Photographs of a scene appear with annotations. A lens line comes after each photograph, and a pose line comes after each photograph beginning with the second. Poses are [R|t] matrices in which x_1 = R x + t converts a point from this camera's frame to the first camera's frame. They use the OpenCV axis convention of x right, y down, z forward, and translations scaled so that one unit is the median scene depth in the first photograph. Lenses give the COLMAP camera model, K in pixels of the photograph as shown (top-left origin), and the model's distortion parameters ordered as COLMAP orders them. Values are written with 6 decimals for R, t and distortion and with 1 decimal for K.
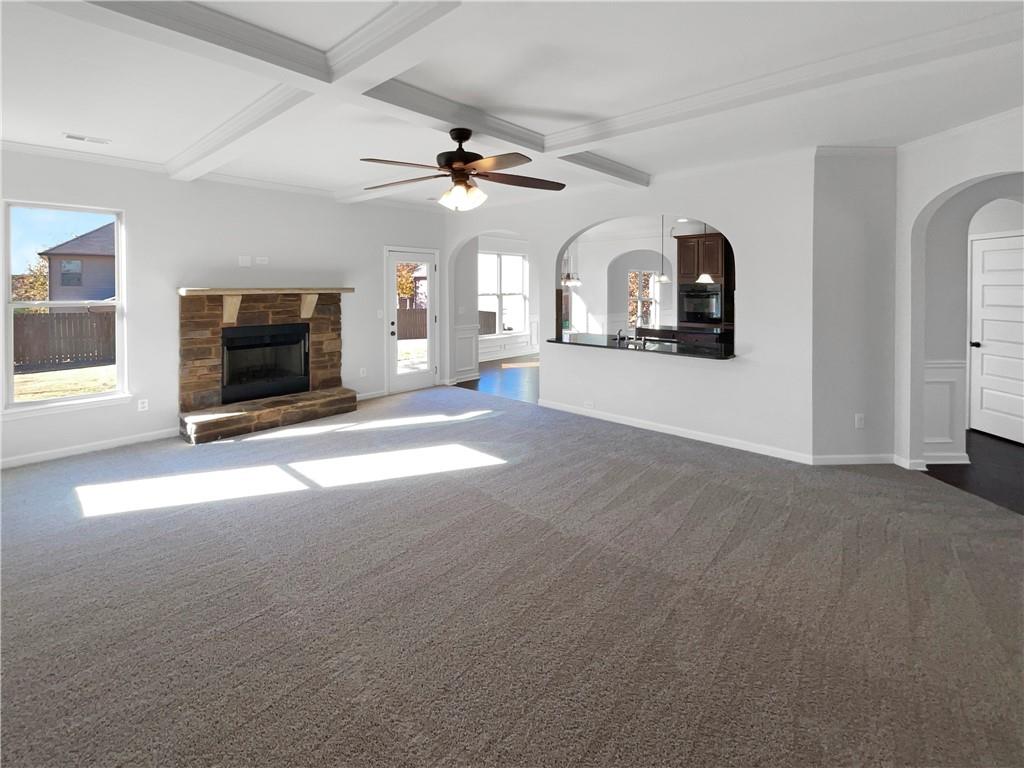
lens RADIAL K [[415.5, 0, 512.0], [0, 415.5, 384.0], [0, 0, 1]] dist [0.001081, 0.000030]
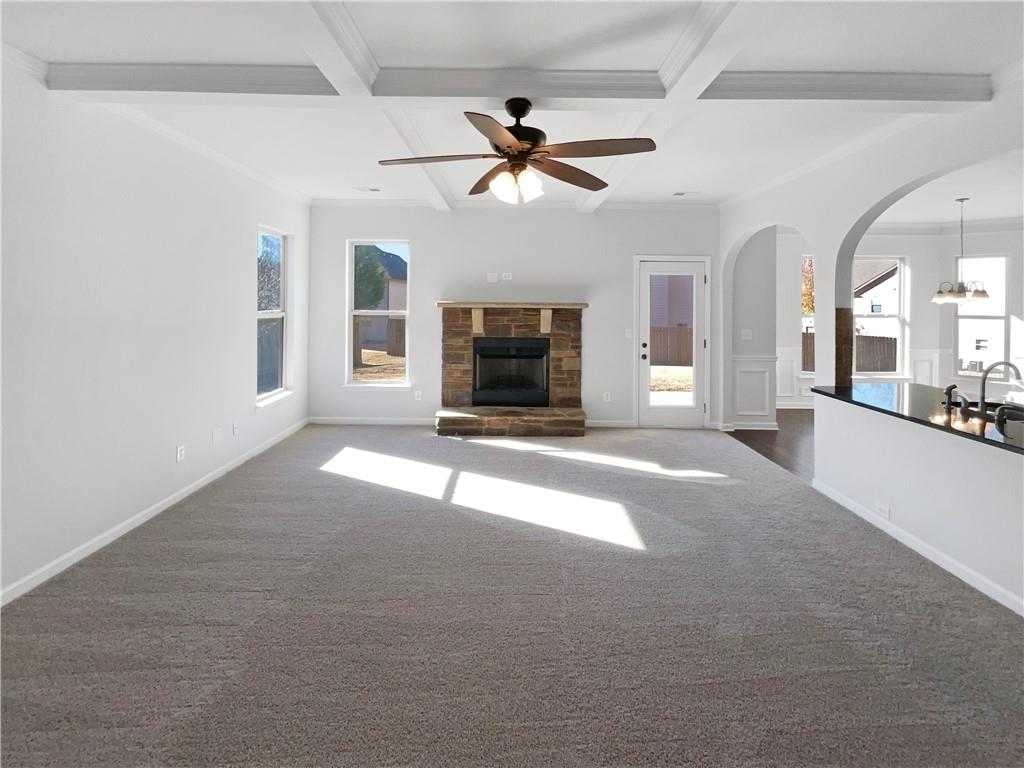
lens RADIAL K [[459.2, 0, 512.0], [0, 459.2, 384.0], [0, 0, 1]] dist [-0.002637, -0.000820]
pose [[0.715427, 0.129352, -0.686610, 0.216085], [-0.169440, 0.985498, 0.009109, -0.036972], [0.677831, 0.109822, 0.726969, 0.172173]]
